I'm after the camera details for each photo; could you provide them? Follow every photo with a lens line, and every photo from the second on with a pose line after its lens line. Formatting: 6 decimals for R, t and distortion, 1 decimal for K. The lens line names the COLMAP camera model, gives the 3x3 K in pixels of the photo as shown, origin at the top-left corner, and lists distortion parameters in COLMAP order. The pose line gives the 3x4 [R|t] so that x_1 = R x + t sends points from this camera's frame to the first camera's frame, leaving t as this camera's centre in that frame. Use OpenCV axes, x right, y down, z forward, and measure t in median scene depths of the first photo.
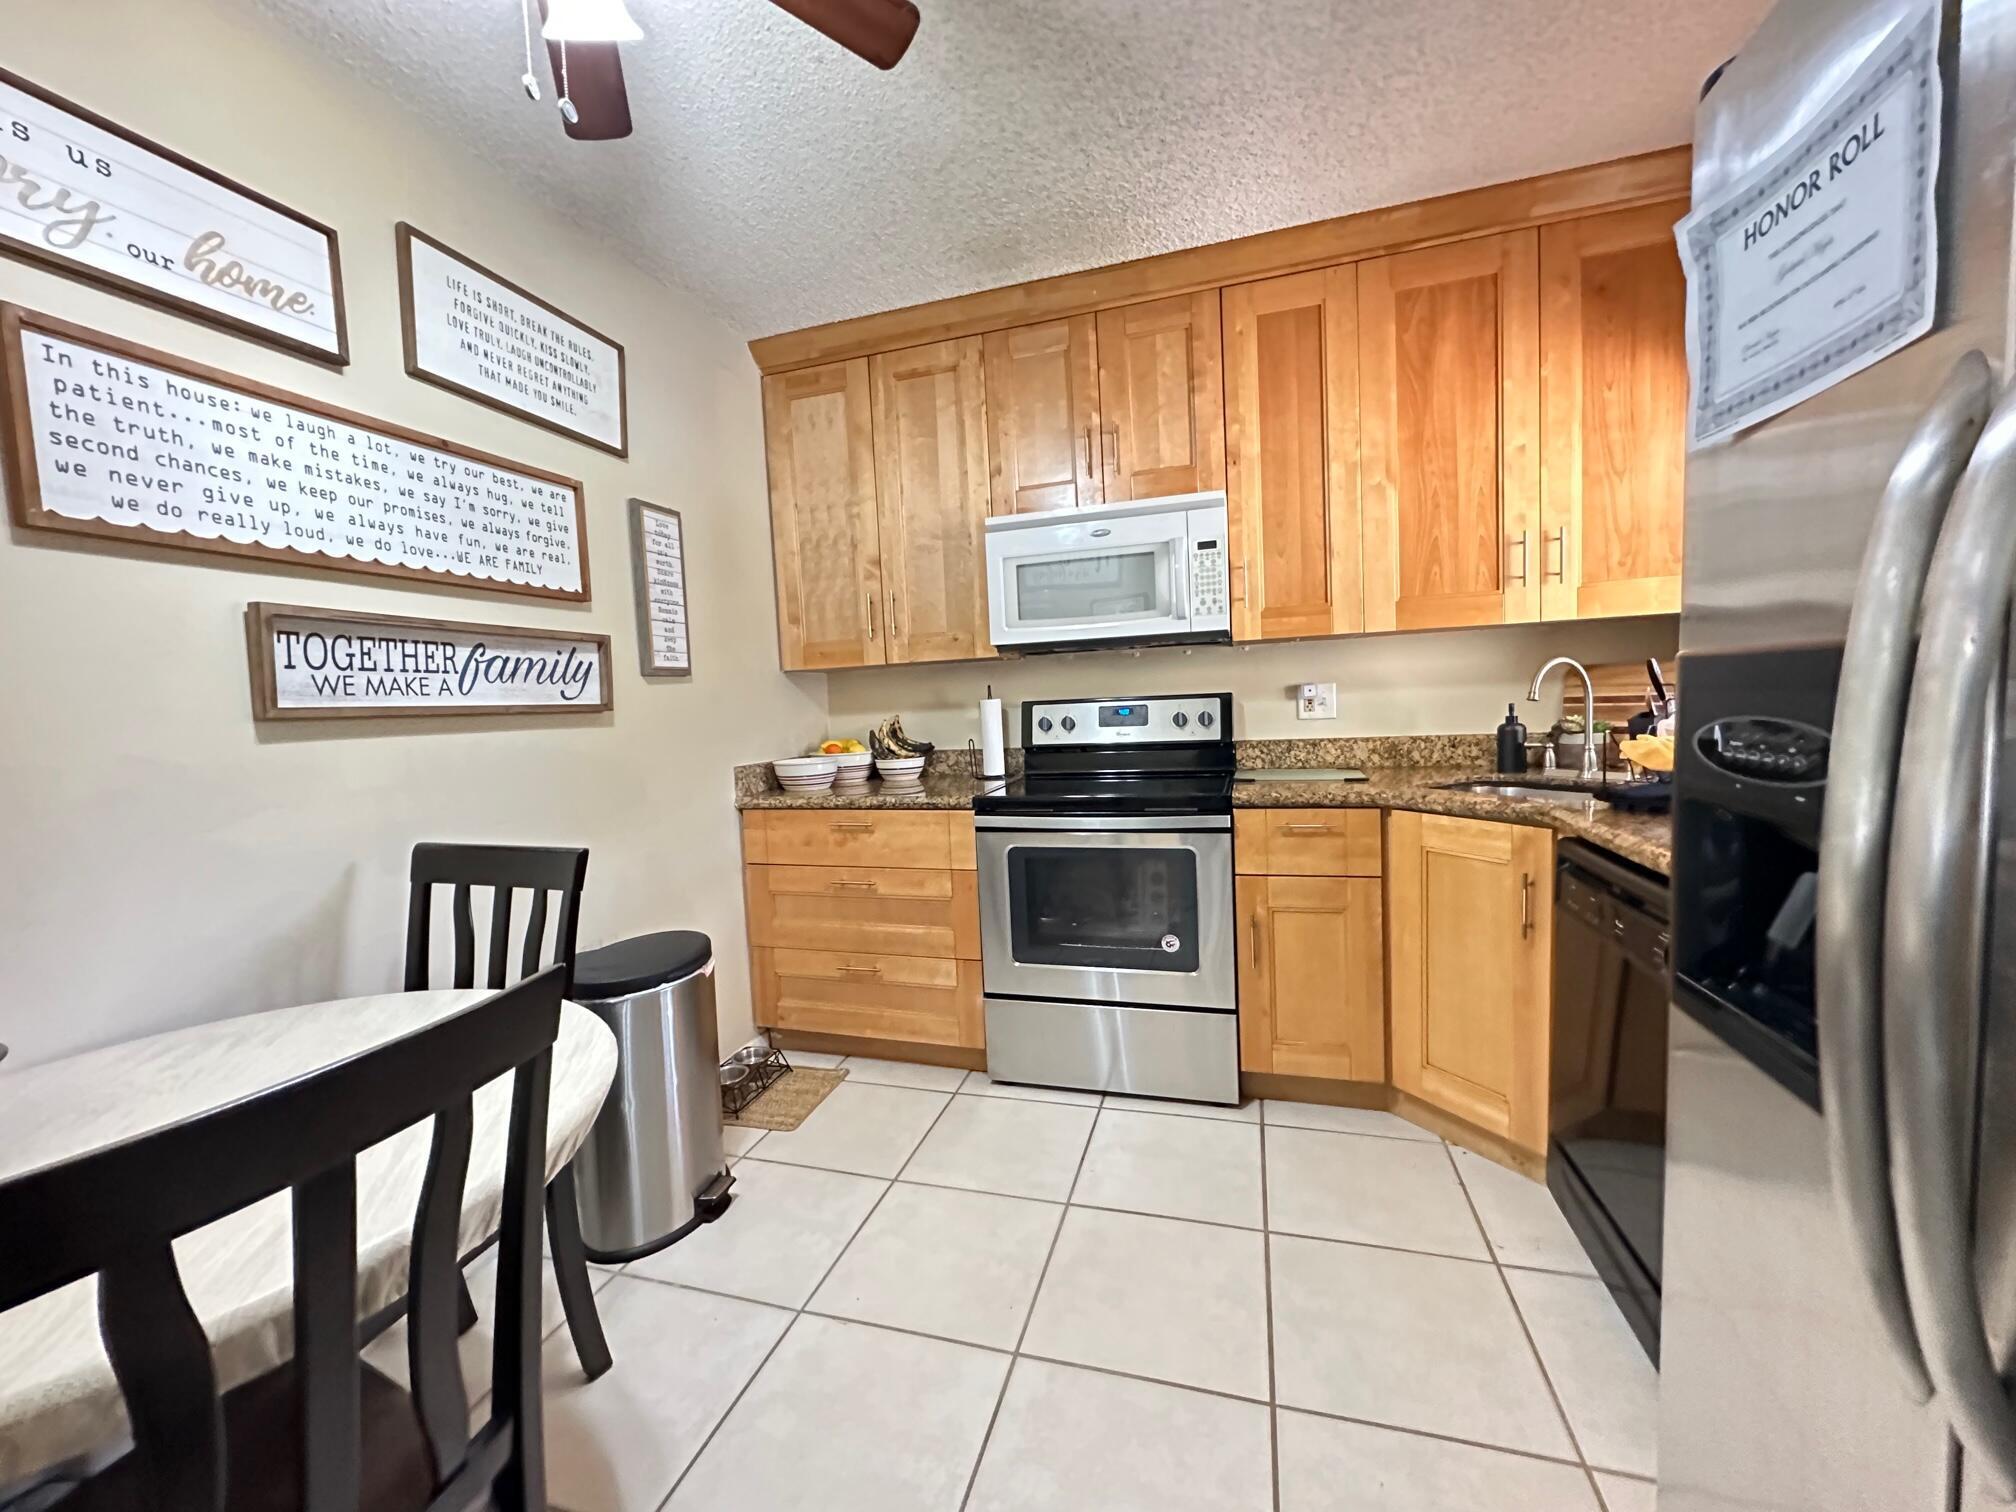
lens RADIAL K [[796.5, 0, 1004.8], [0, 796.5, 755.9], [0, 0, 1]] dist [-0.001710, 0.000101]
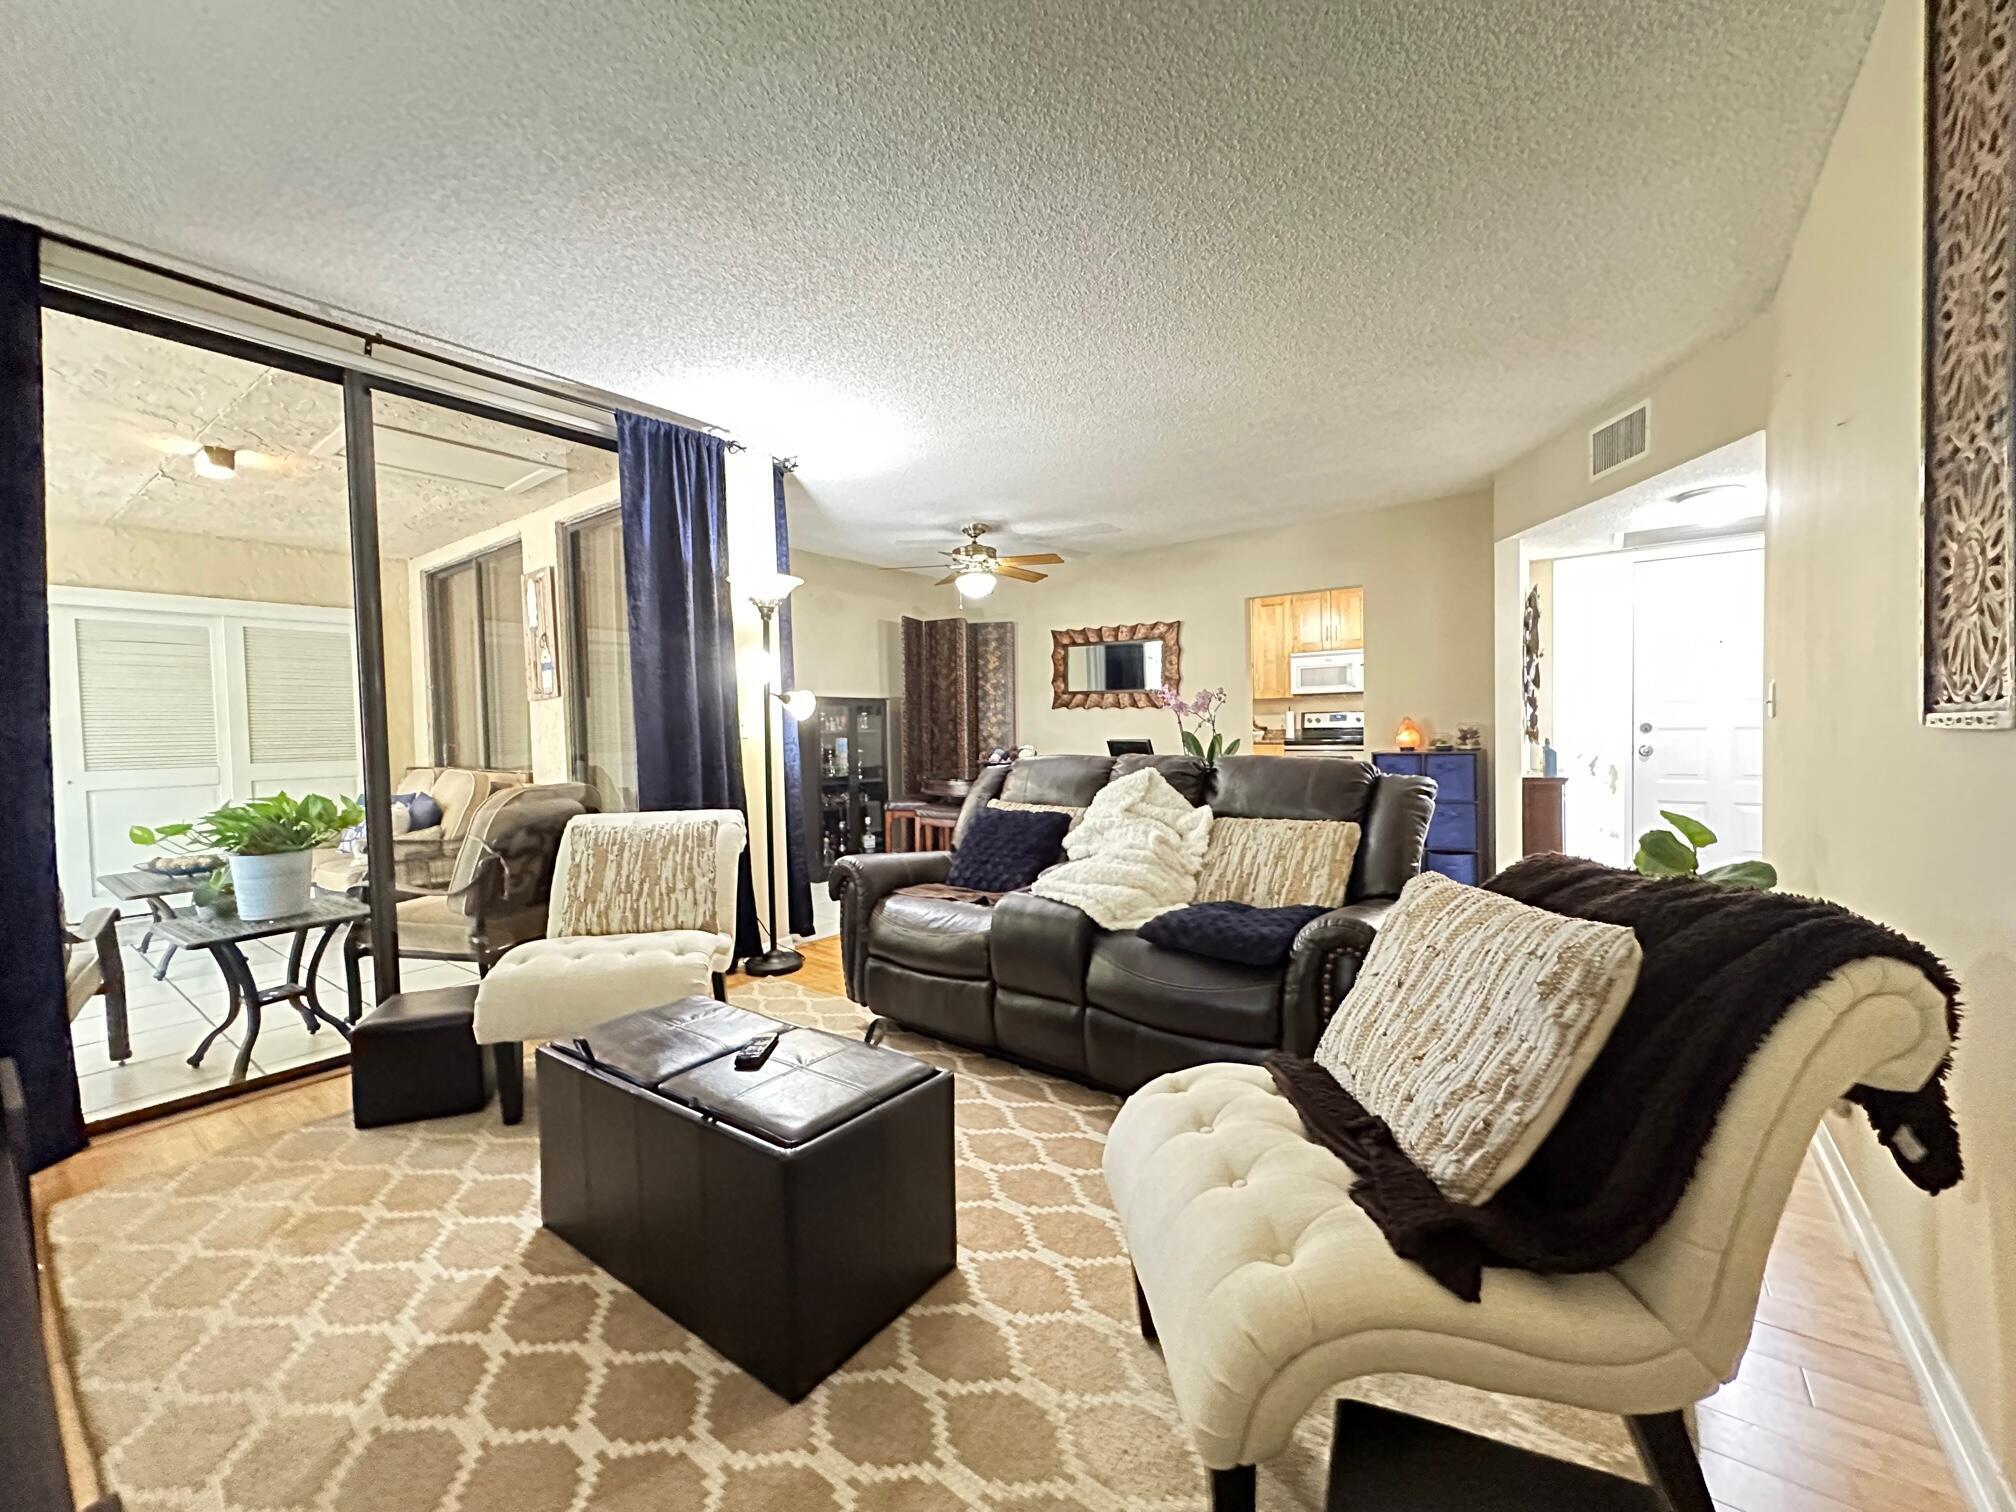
lens RADIAL K [[796.5, 0, 1010.8], [0, 796.5, 751.0], [0, 0, 1]] dist [-0.001710, 0.000101]
pose [[0.945788, 0.032913, -0.323112, -0.049083], [-0.040661, 0.999024, -0.017255, 0.215936], [0.322229, 0.029458, 0.946203, -2.722368]]
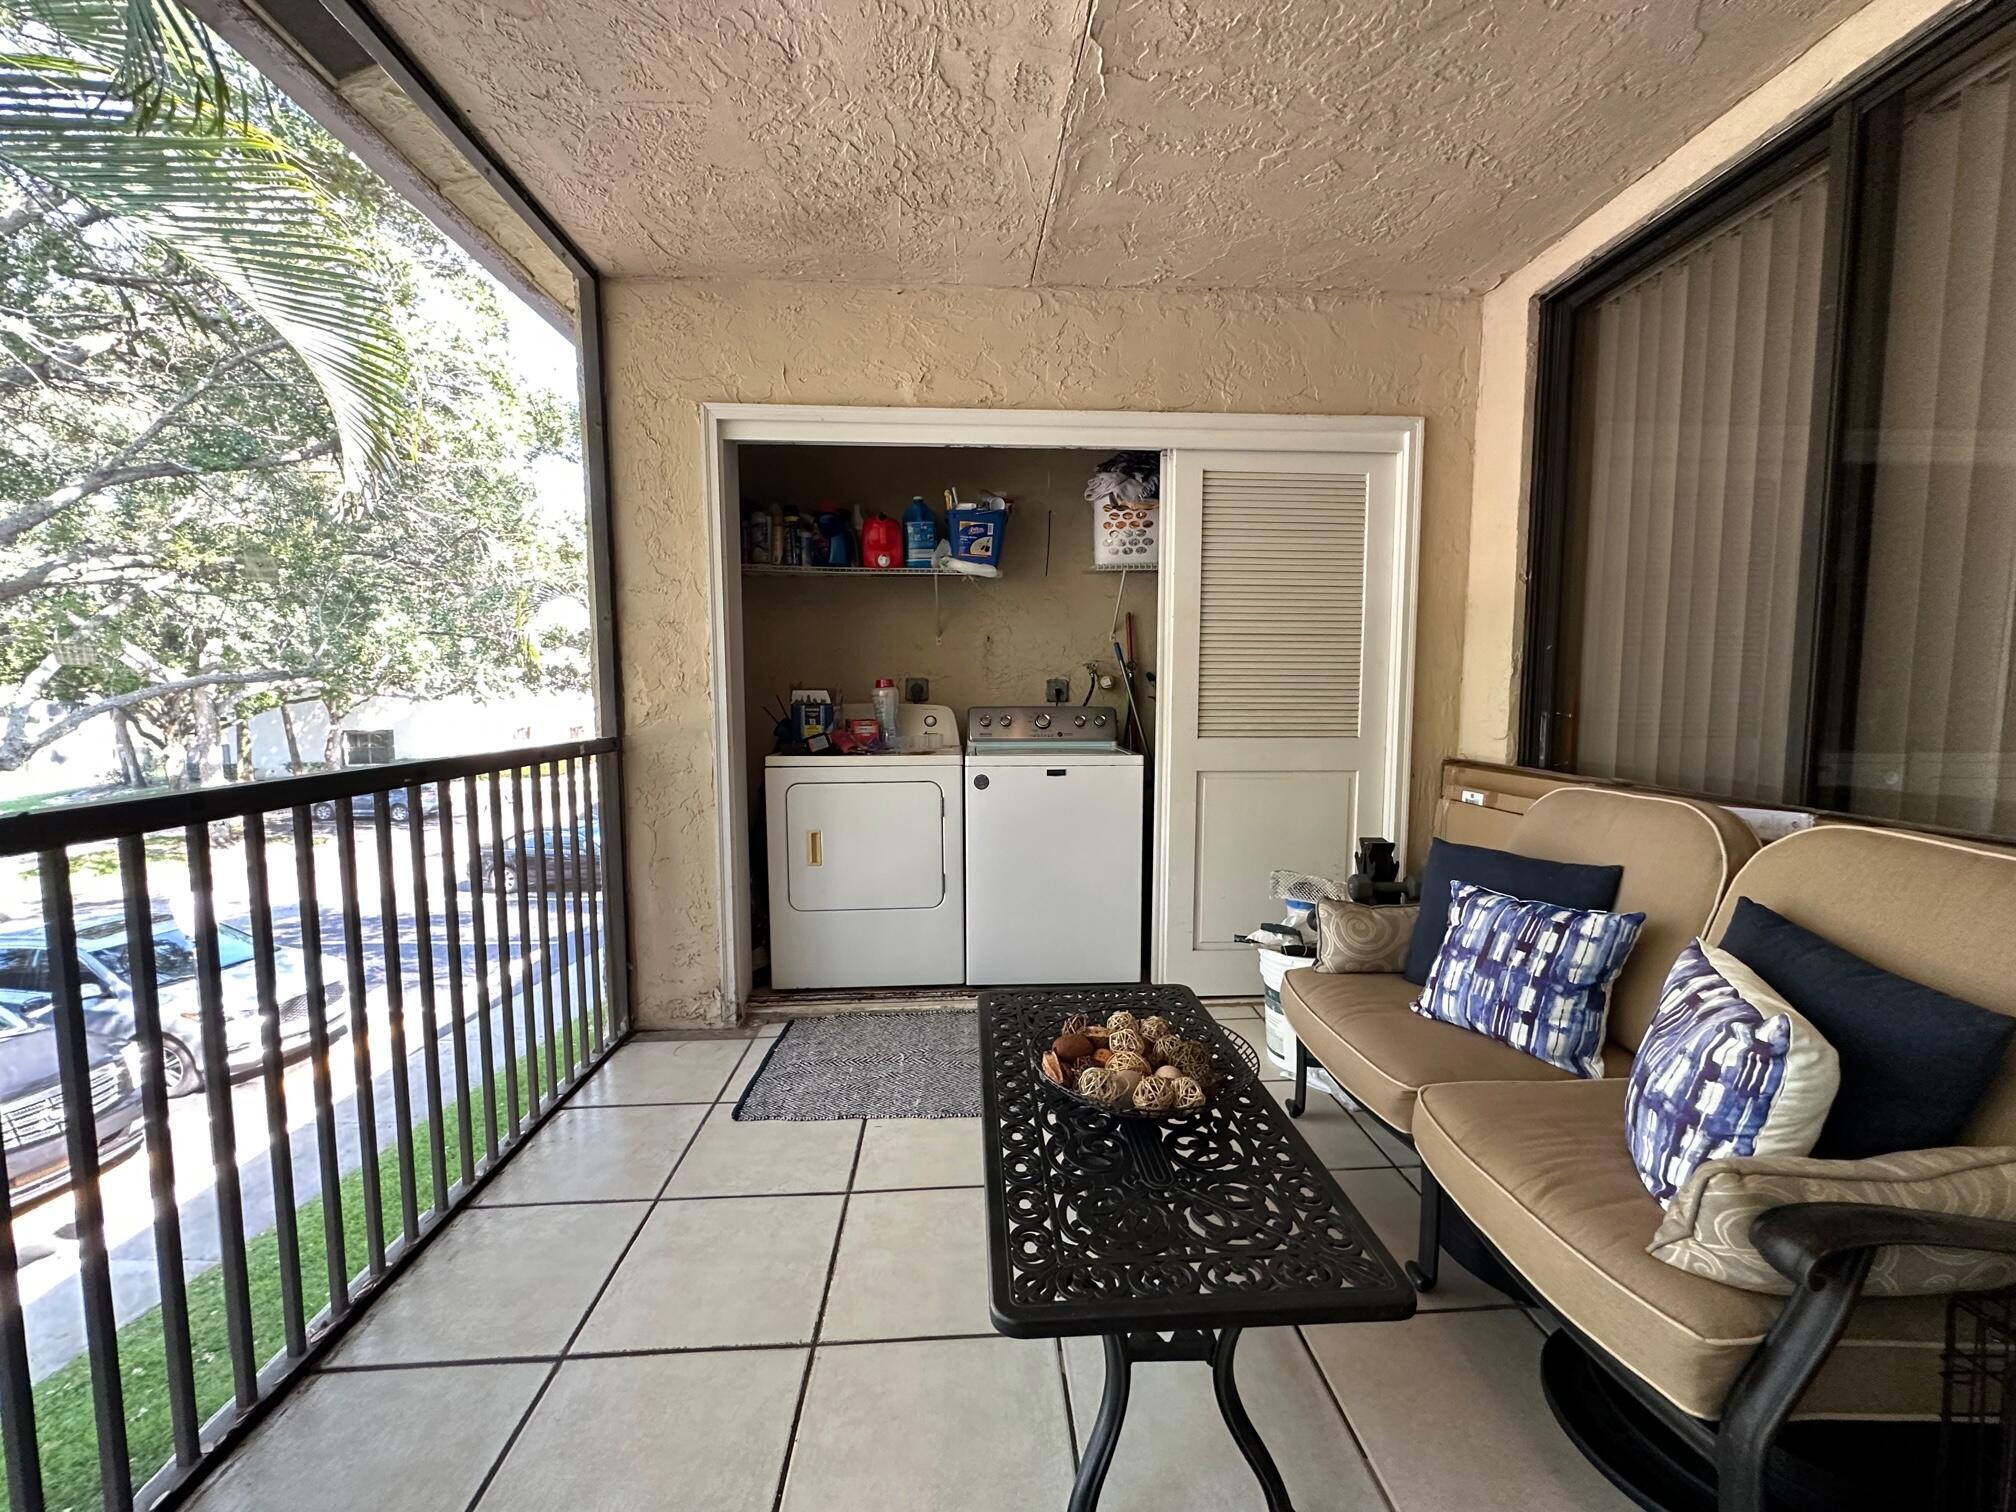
lens RADIAL K [[796.5, 0, 1007.9], [0, 796.5, 748.6], [0, 0, 1]] dist [-0.001710, 0.000101]
pose [[0.349049, 0.115122, -0.930006, -1.809269], [-0.078998, 0.992508, 0.093209, 0.228432], [0.933769, 0.040934, 0.355528, -1.965562]]
